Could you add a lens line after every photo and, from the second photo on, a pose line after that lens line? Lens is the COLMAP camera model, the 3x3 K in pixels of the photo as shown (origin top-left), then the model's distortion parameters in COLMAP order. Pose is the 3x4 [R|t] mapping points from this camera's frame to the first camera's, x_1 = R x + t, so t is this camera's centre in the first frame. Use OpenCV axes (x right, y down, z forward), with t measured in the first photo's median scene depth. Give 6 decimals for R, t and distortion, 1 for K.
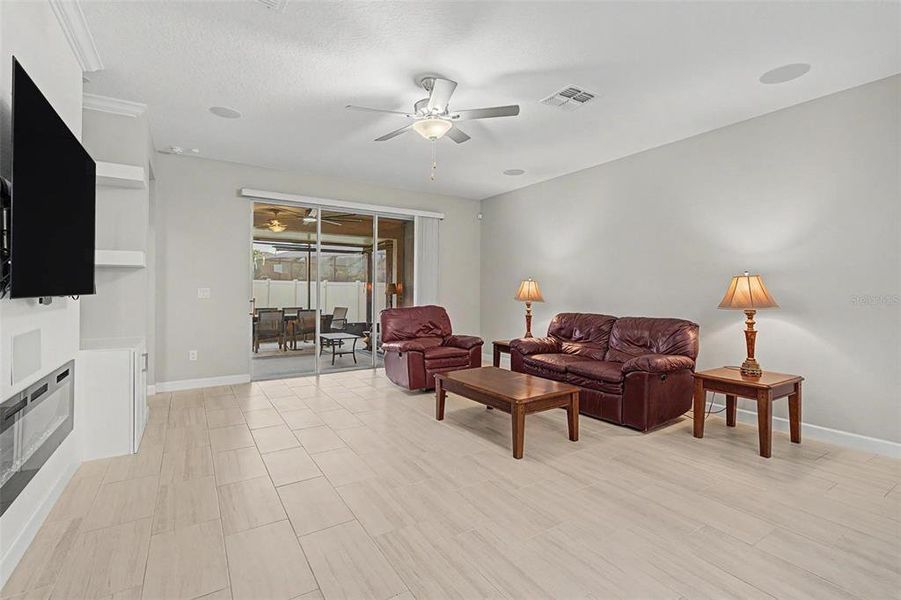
lens RADIAL K [[409.6, 0, 446.9], [0, 409.6, 290.2], [0, 0, 1]] dist [-0.000200, -0.000434]
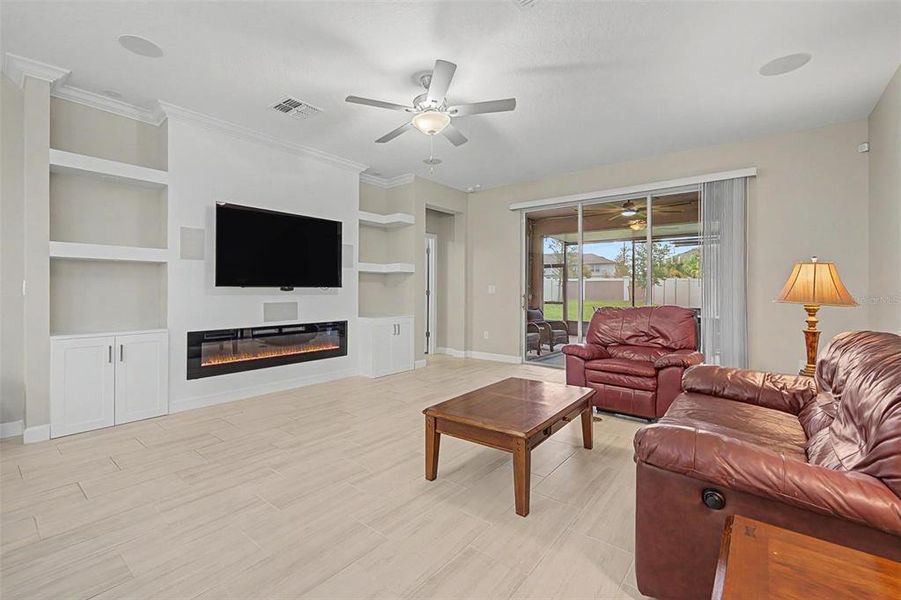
lens RADIAL K [[387.7, 0, 448.3], [0, 387.7, 291.2], [0, 0, 1]] dist [-0.000647, 0.000000]
pose [[0.321347, -0.001784, -0.946960, 0.547096], [-0.000675, 0.999998, -0.002113, 0.014374], [0.946961, 0.001318, 0.321346, 0.450899]]
